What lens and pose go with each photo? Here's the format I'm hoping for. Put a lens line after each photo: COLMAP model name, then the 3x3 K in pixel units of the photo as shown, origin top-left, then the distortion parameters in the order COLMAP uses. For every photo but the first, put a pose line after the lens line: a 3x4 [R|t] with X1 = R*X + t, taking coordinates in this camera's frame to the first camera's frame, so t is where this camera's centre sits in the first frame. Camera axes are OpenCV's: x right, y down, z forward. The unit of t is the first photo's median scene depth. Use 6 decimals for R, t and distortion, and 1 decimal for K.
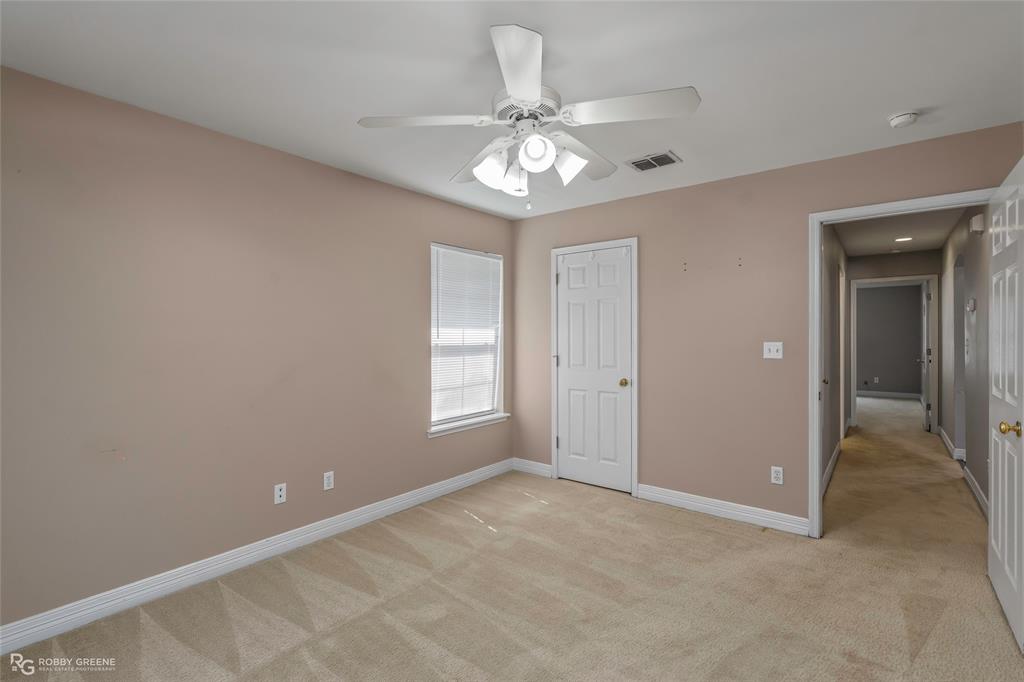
lens RADIAL K [[460.7, 0, 517.0], [0, 460.7, 336.1], [0, 0, 1]] dist [-0.004712, 0.000656]
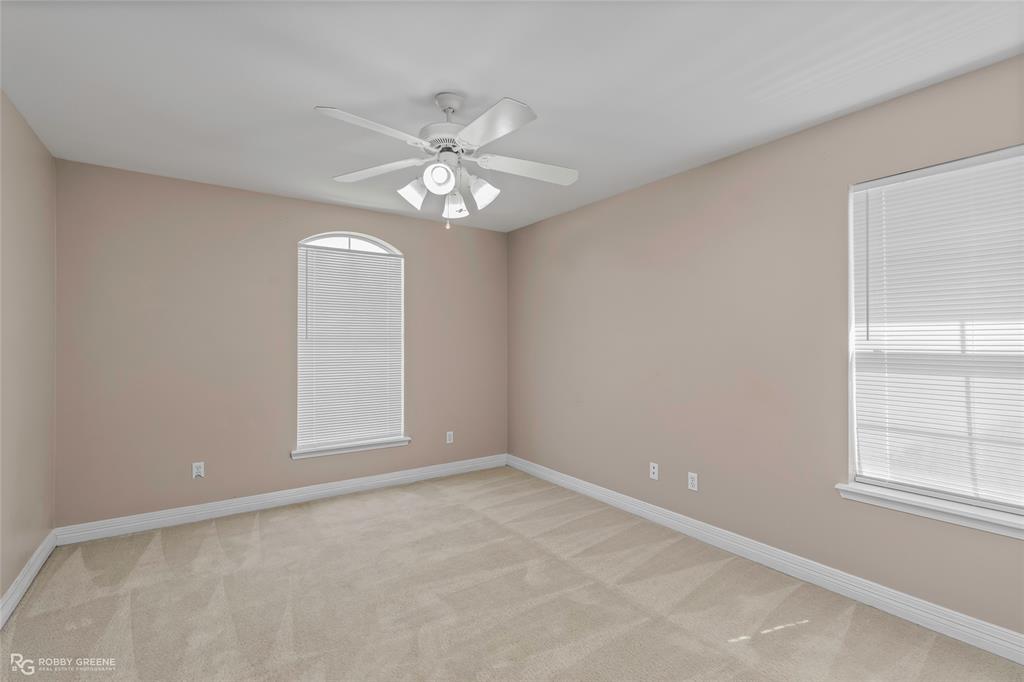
lens RADIAL K [[460.7, 0, 516.8], [0, 460.7, 342.1], [0, 0, 1]] dist [-0.004712, 0.000656]
pose [[-0.270951, -0.000413, -0.962593, 0.642574], [-0.003264, 0.999995, 0.000490, 0.010071], [0.962588, 0.003275, -0.270951, 0.873567]]
